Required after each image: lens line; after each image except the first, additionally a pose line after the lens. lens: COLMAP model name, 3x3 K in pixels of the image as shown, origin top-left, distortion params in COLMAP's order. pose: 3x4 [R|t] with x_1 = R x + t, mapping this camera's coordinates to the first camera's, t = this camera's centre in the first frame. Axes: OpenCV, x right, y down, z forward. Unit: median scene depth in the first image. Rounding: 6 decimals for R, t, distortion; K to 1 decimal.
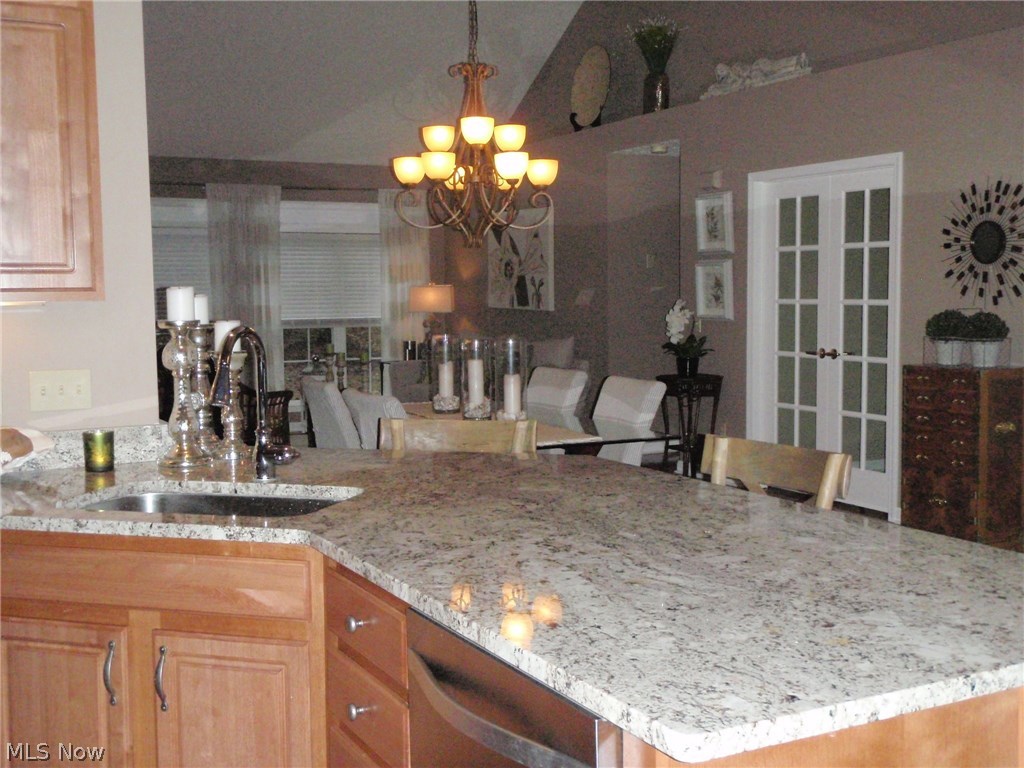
lens RADIAL K [[1182.7, 0, 521.5], [0, 1182.7, 363.4], [0, 0, 1]] dist [0.035119, 0.000000]
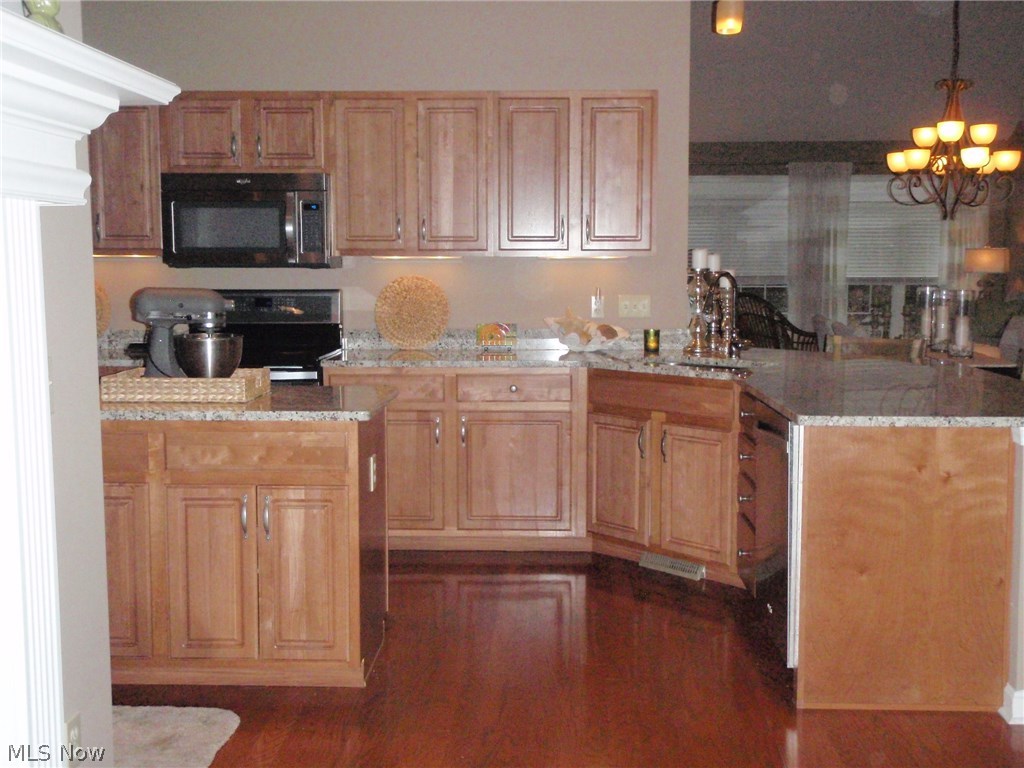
lens RADIAL K [[1182.7, 0, 511.0], [0, 1182.7, 382.0], [0, 0, 1]] dist [0.035119, 0.000000]
pose [[0.865401, 0.065530, -0.496777, 0.308184], [-0.041623, 0.997386, 0.059058, 0.034624], [0.499349, -0.030432, 0.865866, -0.573381]]
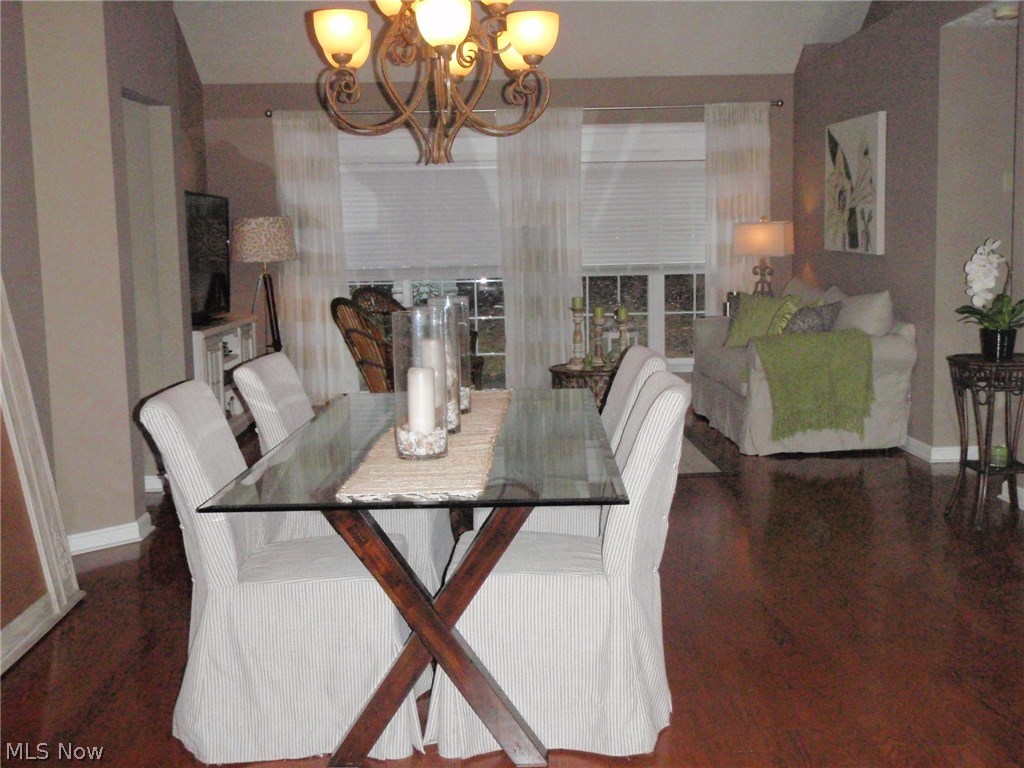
lens RADIAL K [[1182.7, 0, 509.8], [0, 1182.7, 375.1], [0, 0, 1]] dist [0.035119, 0.000000]
pose [[0.862758, 0.049299, -0.503208, 0.572554], [-0.017333, 0.997534, 0.068011, -0.046060], [0.505320, -0.049955, 0.861485, 0.704406]]
